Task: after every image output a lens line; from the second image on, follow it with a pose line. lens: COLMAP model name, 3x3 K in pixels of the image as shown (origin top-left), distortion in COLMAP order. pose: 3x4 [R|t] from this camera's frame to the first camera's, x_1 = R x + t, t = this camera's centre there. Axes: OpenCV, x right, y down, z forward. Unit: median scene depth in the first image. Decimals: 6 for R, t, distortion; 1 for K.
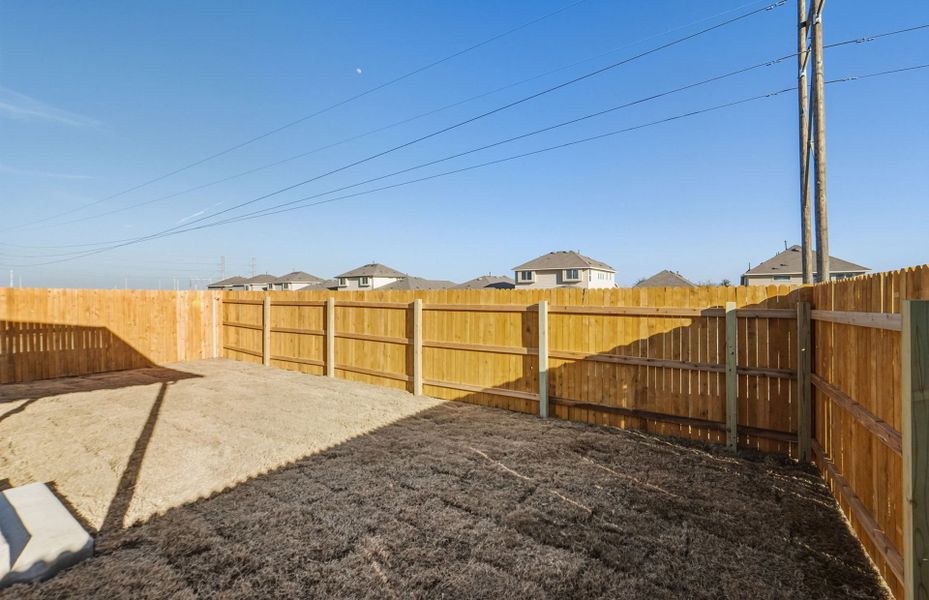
lens RADIAL K [[392.8, 0, 477.8], [0, 392.8, 291.9], [0, 0, 1]] dist [-0.010114, 0.000363]
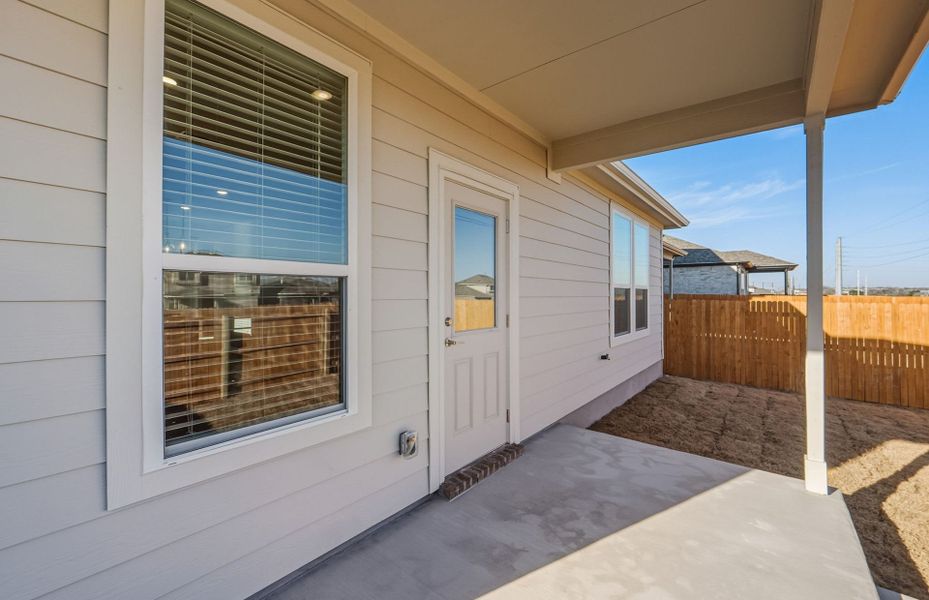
lens RADIAL K [[392.8, 0, 469.7], [0, 392.8, 292.5], [0, 0, 1]] dist [-0.010114, 0.000363]
pose [[-0.086412, -0.001561, -0.996258, -0.219726], [0.010320, 0.999944, -0.002462, -0.059954], [0.996206, -0.010495, -0.086391, 0.063903]]
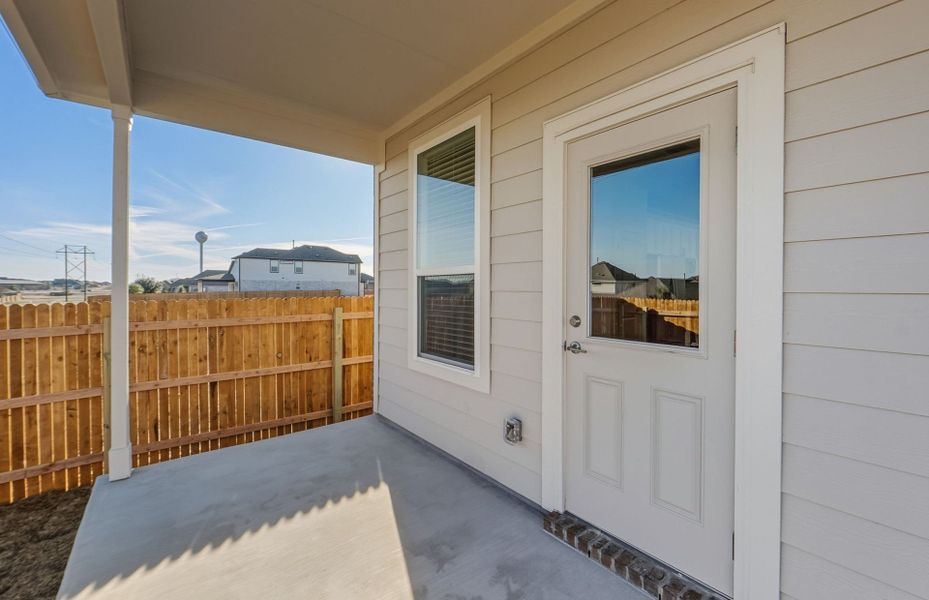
lens RADIAL K [[392.8, 0, 465.7], [0, 392.8, 291.2], [0, 0, 1]] dist [-0.010114, 0.000363]
pose [[-0.945903, -0.002480, 0.324440, -0.701442], [-0.004005, 0.999984, -0.004030, -0.053139], [-0.324425, -0.005112, -0.945898, 0.377015]]
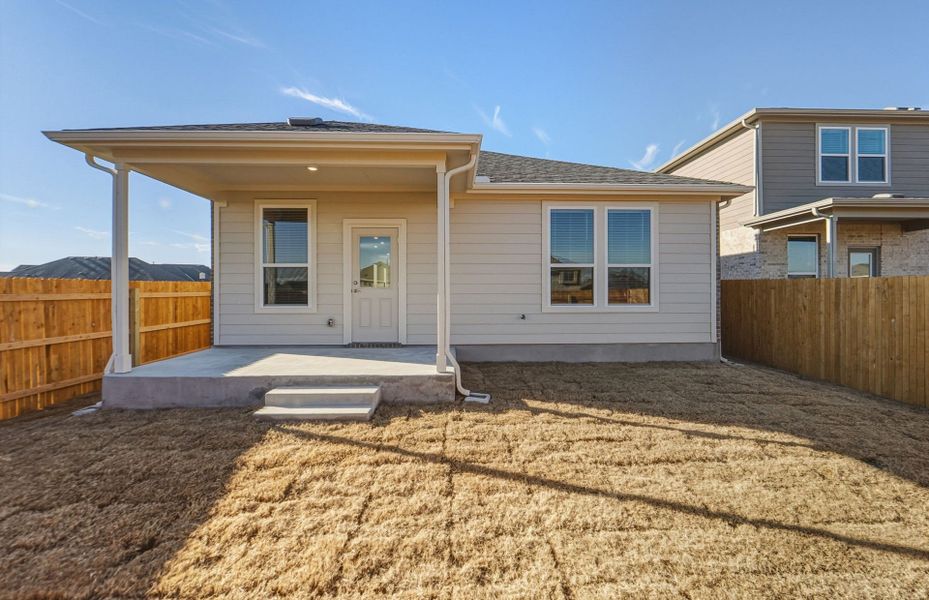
lens RADIAL K [[392.8, 0, 479.7], [0, 392.8, 291.8], [0, 0, 1]] dist [-0.010114, 0.000363]
pose [[-0.821631, 0.004546, -0.570002, -0.310171], [0.011263, 0.999902, -0.008261, 0.014350], [0.569909, -0.013208, -0.821602, 1.192913]]
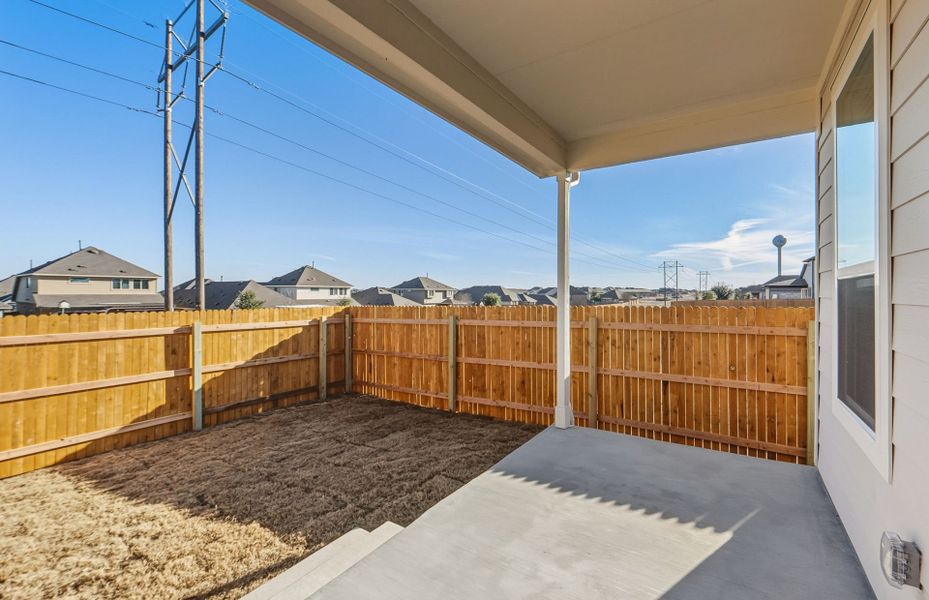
lens RADIAL K [[392.8, 0, 468.2], [0, 392.8, 293.5], [0, 0, 1]] dist [-0.010114, 0.000363]
pose [[0.030512, 0.005000, 0.999522, -0.851380], [-0.010328, 0.999936, -0.004687, -0.058152], [-0.999481, -0.010180, 0.030562, 0.215488]]
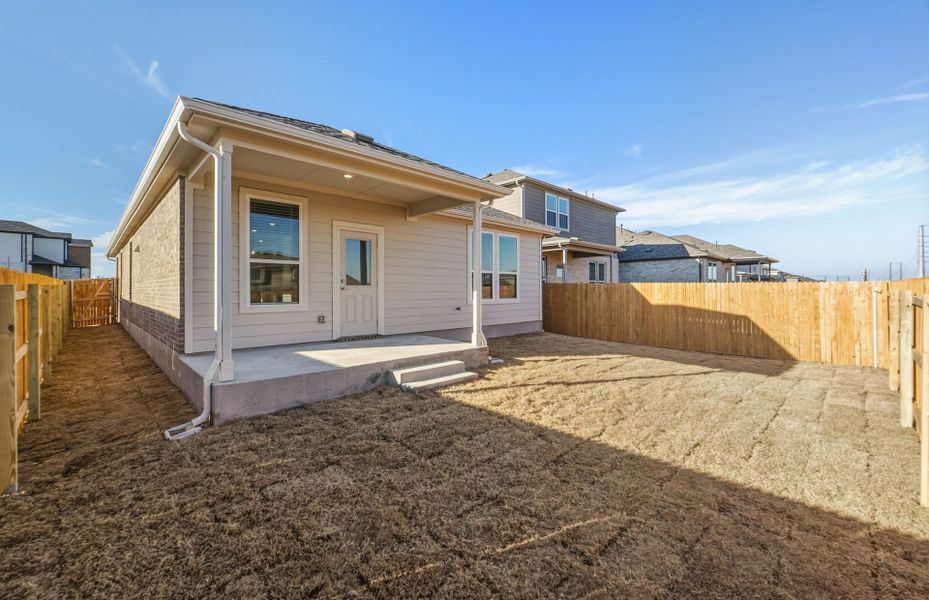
lens RADIAL K [[392.8, 0, 469.6], [0, 392.8, 289.6], [0, 0, 1]] dist [-0.010114, 0.000363]
pose [[-0.206143, 0.001120, -0.978521, 0.485959], [0.012452, 0.999921, -0.001479, 0.007063], [0.978443, -0.012489, -0.206141, 0.667003]]
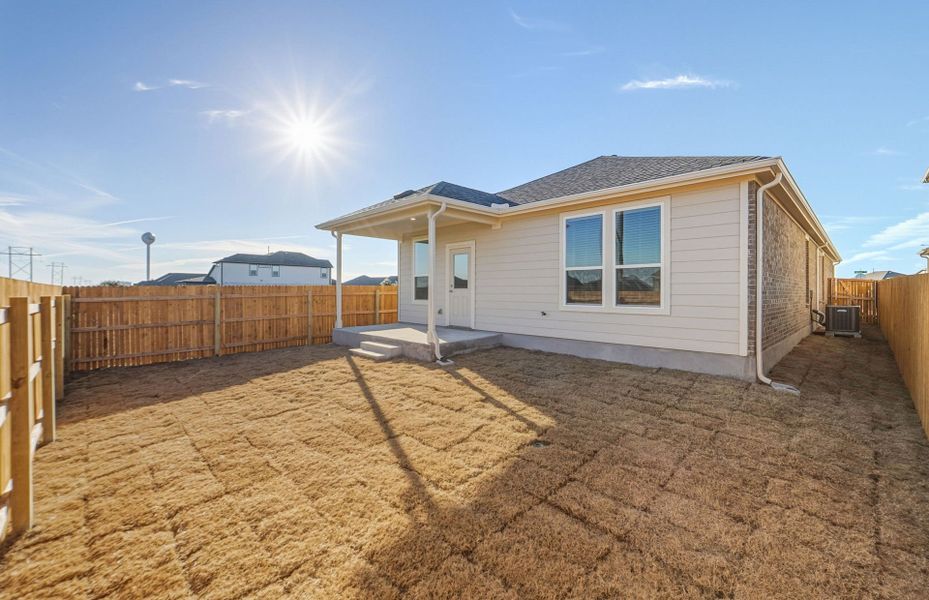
lens RADIAL K [[392.8, 0, 465.4], [0, 392.8, 285.7], [0, 0, 1]] dist [-0.010114, 0.000363]
pose [[-0.973617, 0.003491, 0.228161, -1.152297], [-0.003041, 0.999596, -0.028273, 0.022780], [-0.228167, -0.028221, -0.973213, 1.733106]]
